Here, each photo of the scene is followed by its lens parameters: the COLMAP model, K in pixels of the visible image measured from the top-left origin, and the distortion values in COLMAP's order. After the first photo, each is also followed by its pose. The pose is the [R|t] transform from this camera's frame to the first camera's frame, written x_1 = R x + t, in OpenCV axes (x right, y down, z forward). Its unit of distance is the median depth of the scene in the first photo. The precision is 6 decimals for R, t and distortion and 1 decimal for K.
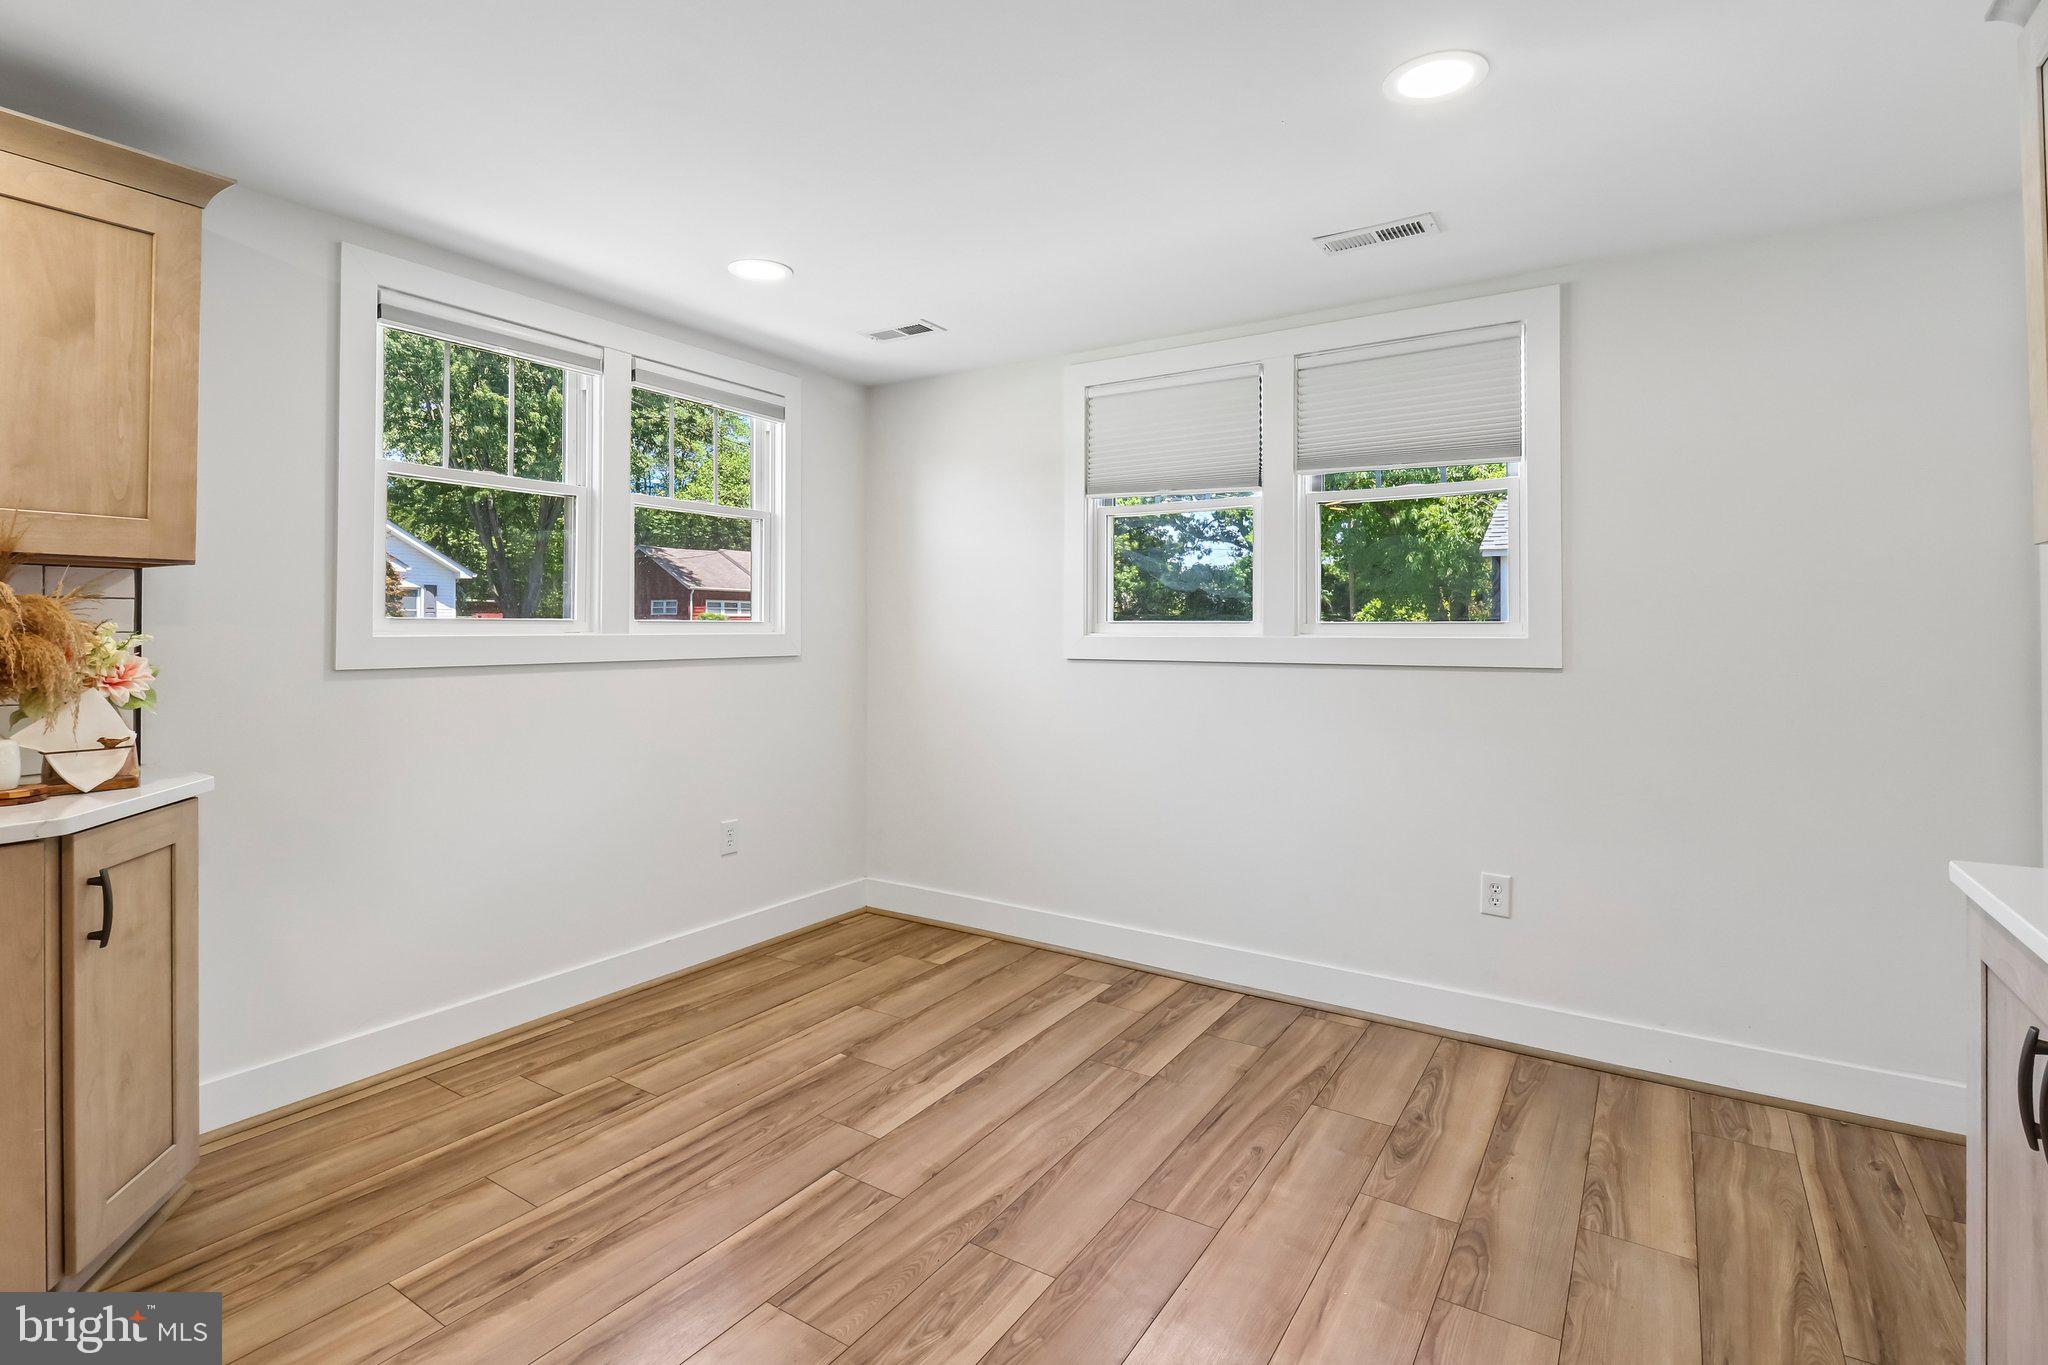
lens RADIAL K [[986.9, 0, 1013.8], [0, 986.9, 611.3], [0, 0, 1]] dist [0.020620, -0.015678]
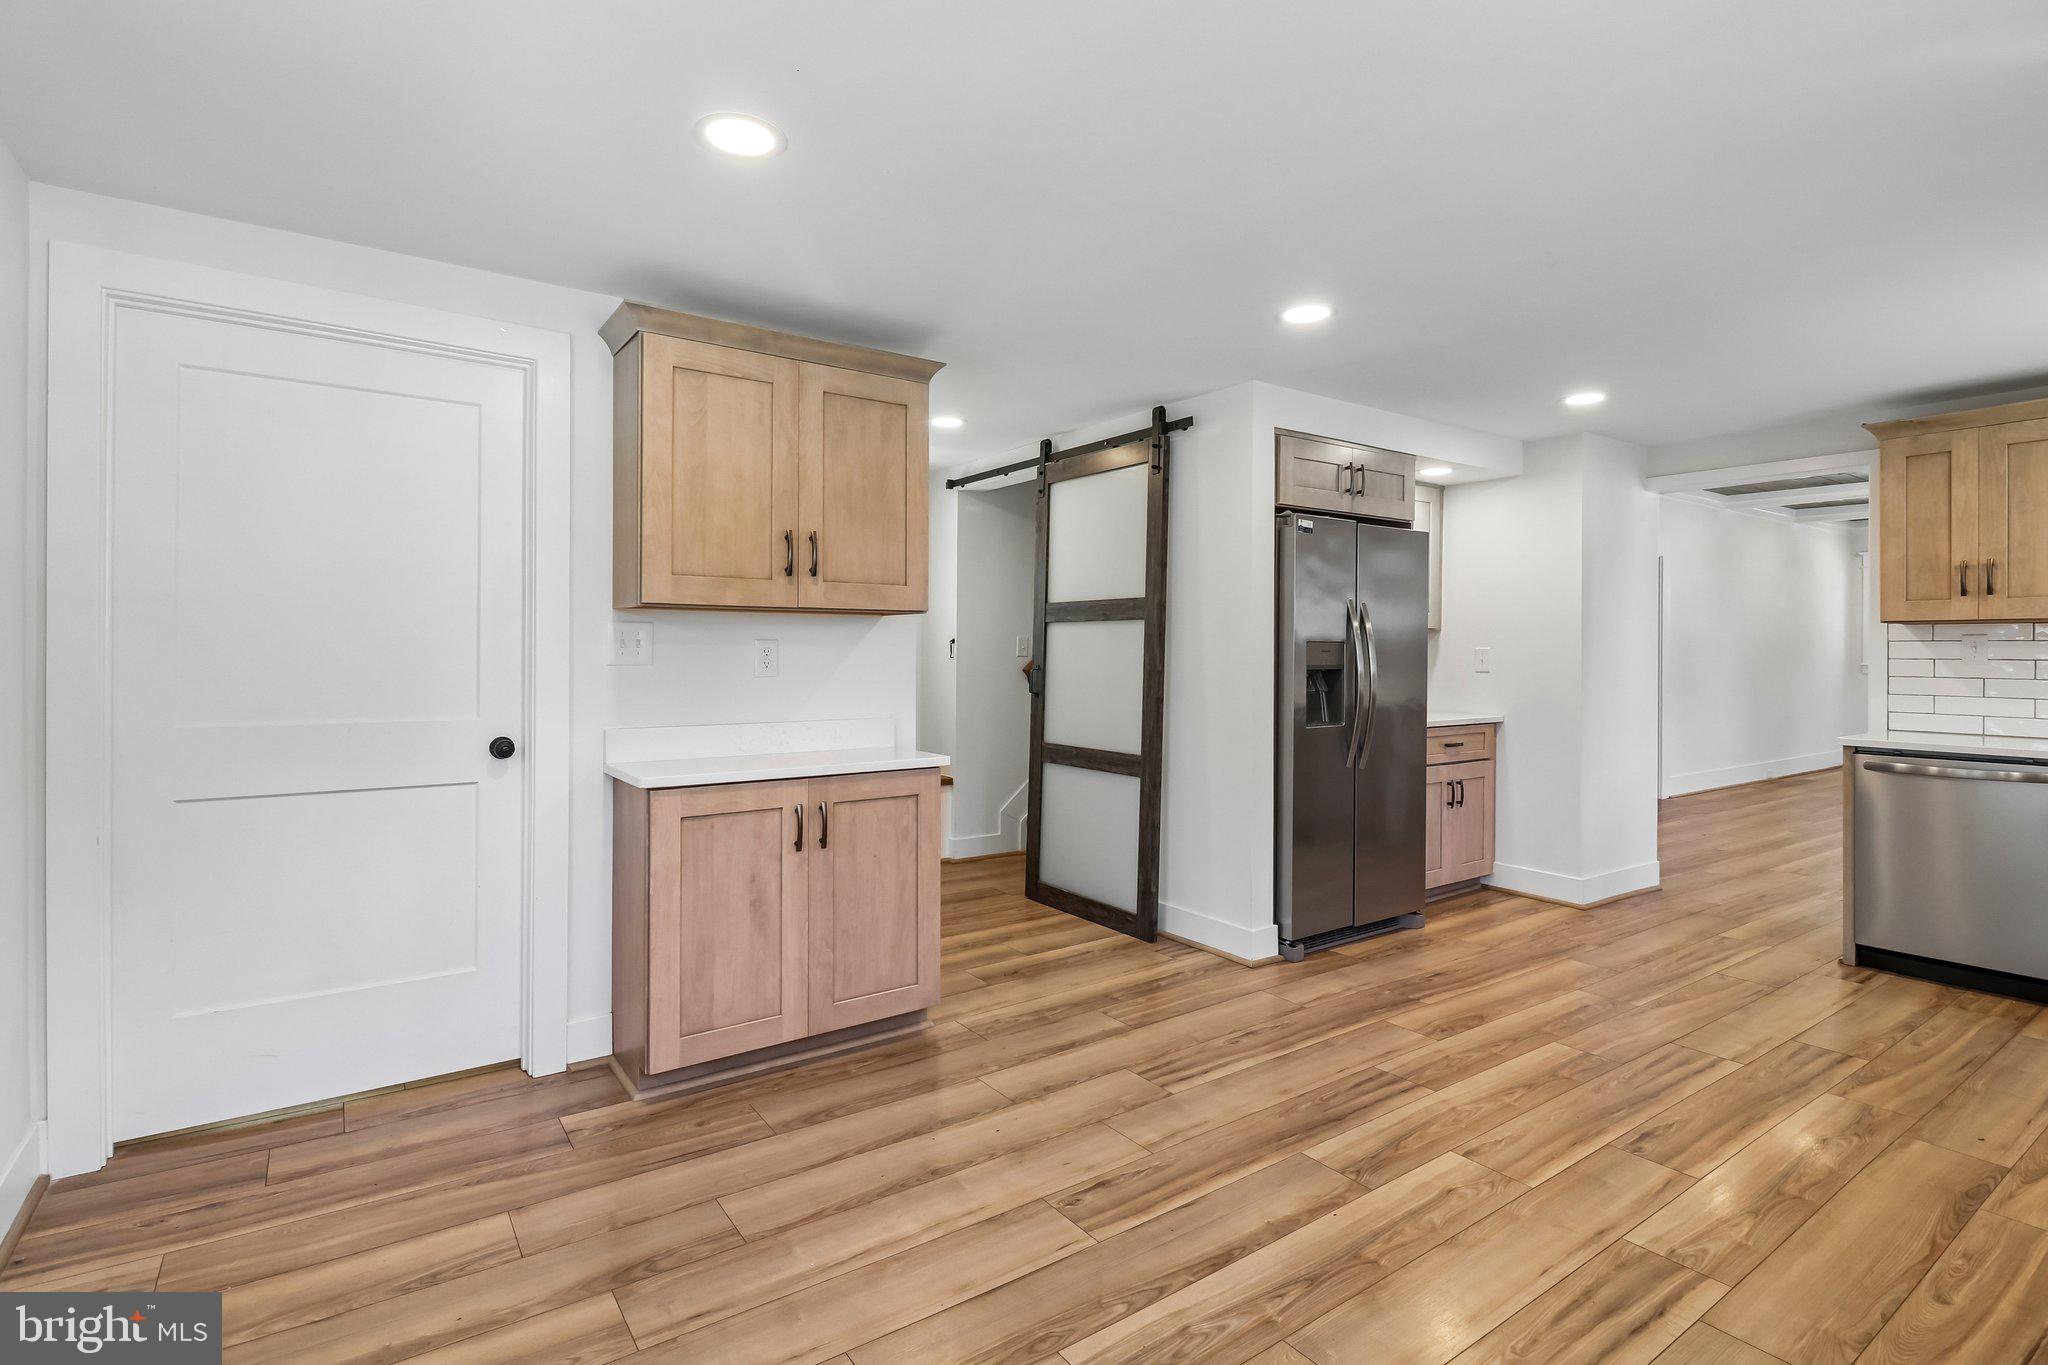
lens RADIAL K [[976.9, 0, 1018.2], [0, 976.9, 659.1], [0, 0, 1]] dist [0.017701, -0.014187]
pose [[-0.926719, -0.010295, 0.375615, -0.202891], [-0.015133, 0.999836, -0.009933, 0.027821], [-0.375451, -0.014889, -0.926723, 1.456673]]
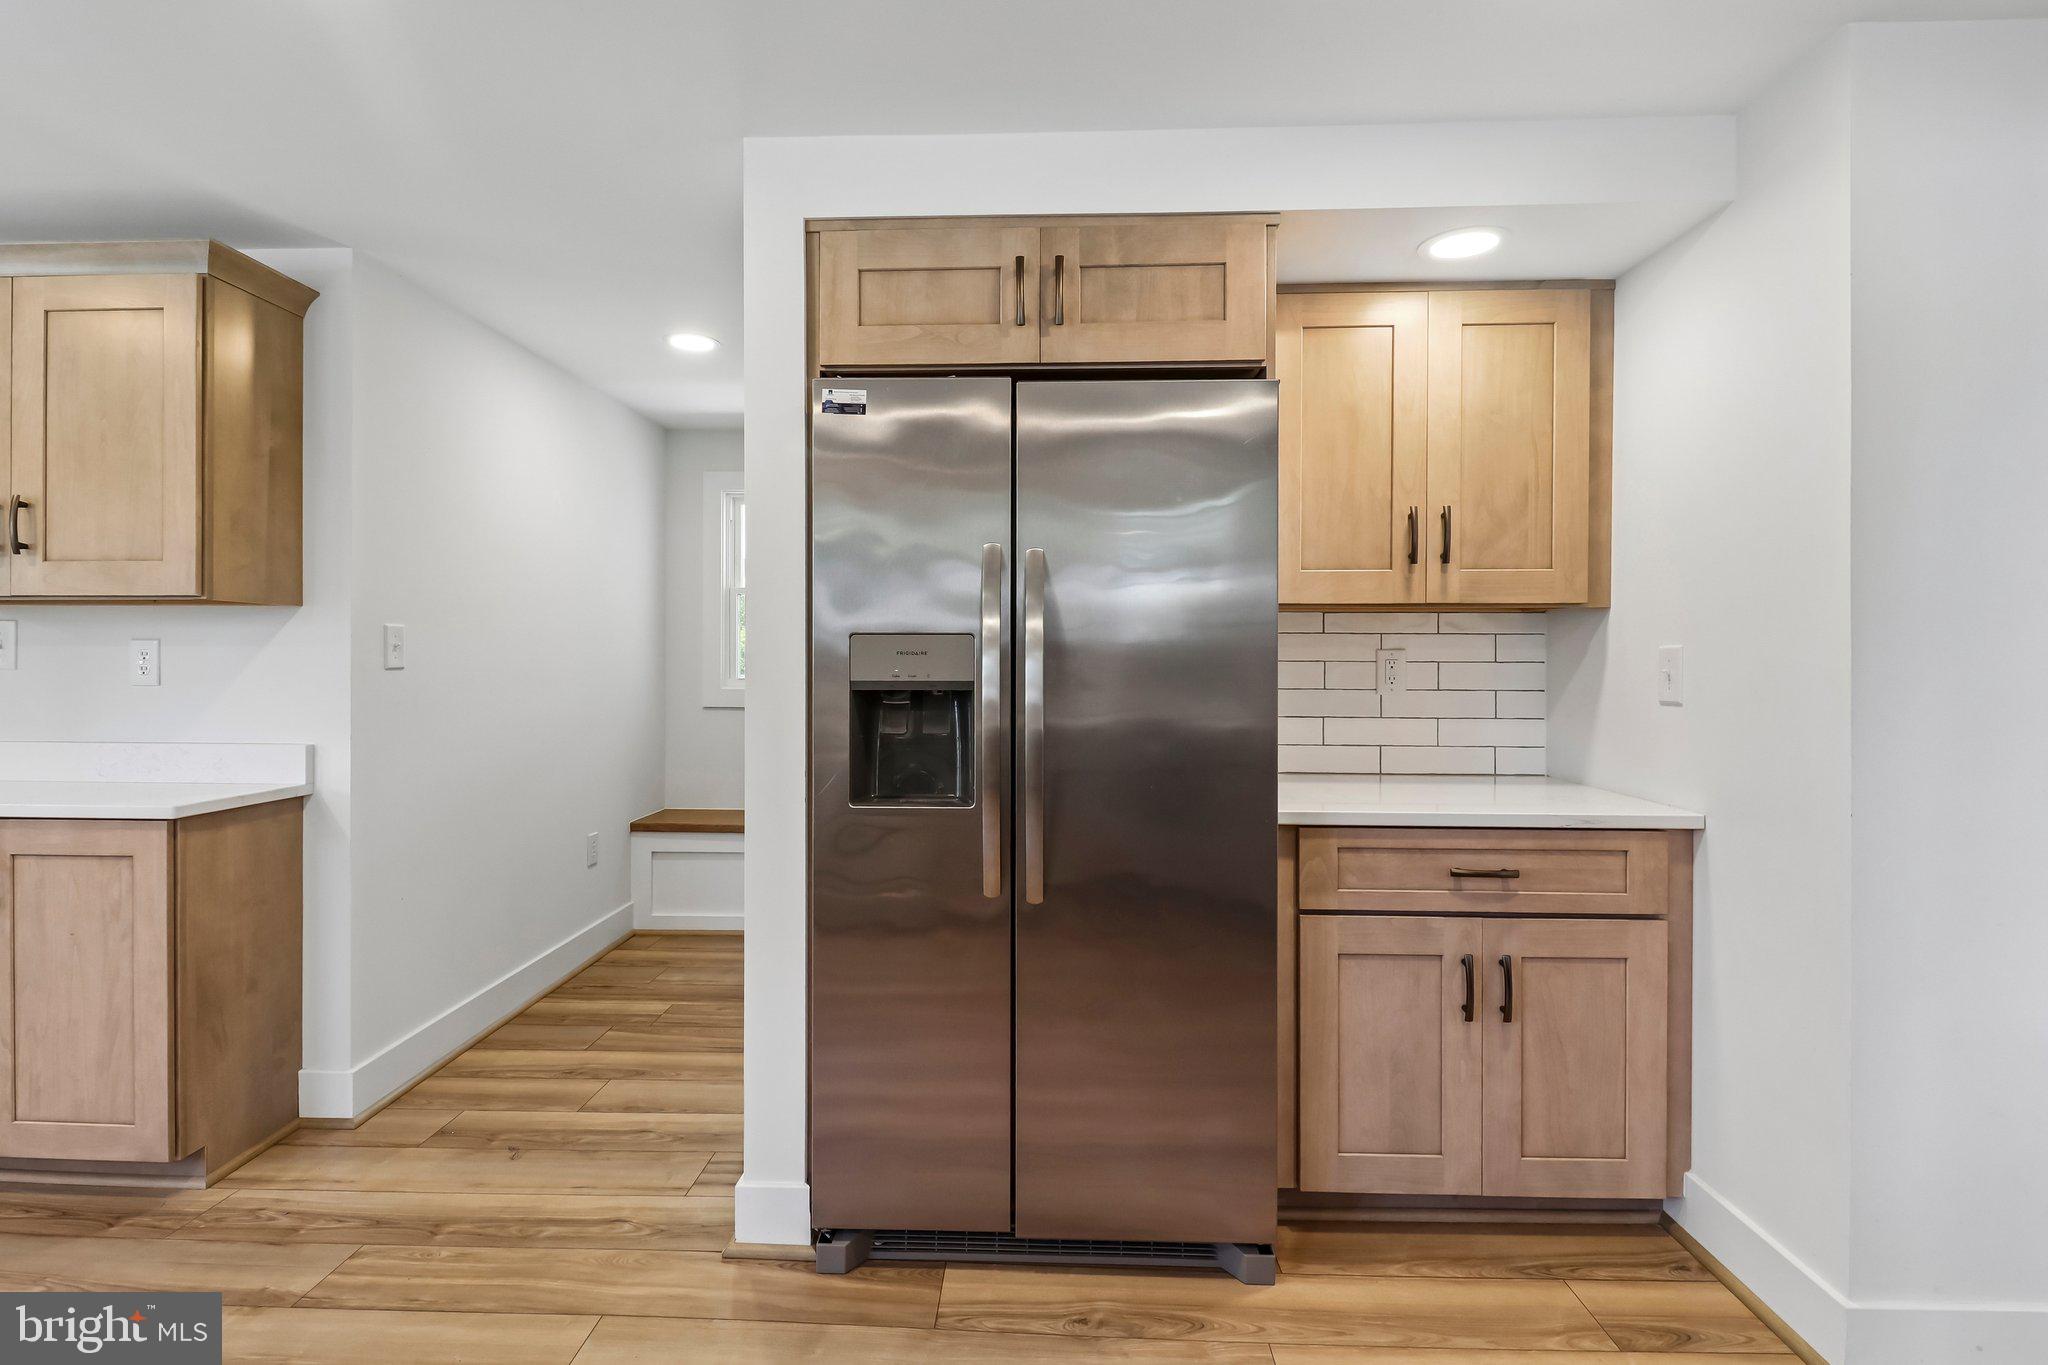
lens RADIAL K [[990.5, 0, 1012.6], [0, 990.5, 663.1], [0, 0, 1]] dist [0.018496, -0.016131]
pose [[-0.508672, -0.008987, 0.860914, -0.800440], [-0.024066, 0.999703, -0.003784, 0.000841], [-0.860624, -0.022644, -0.508737, 0.091616]]
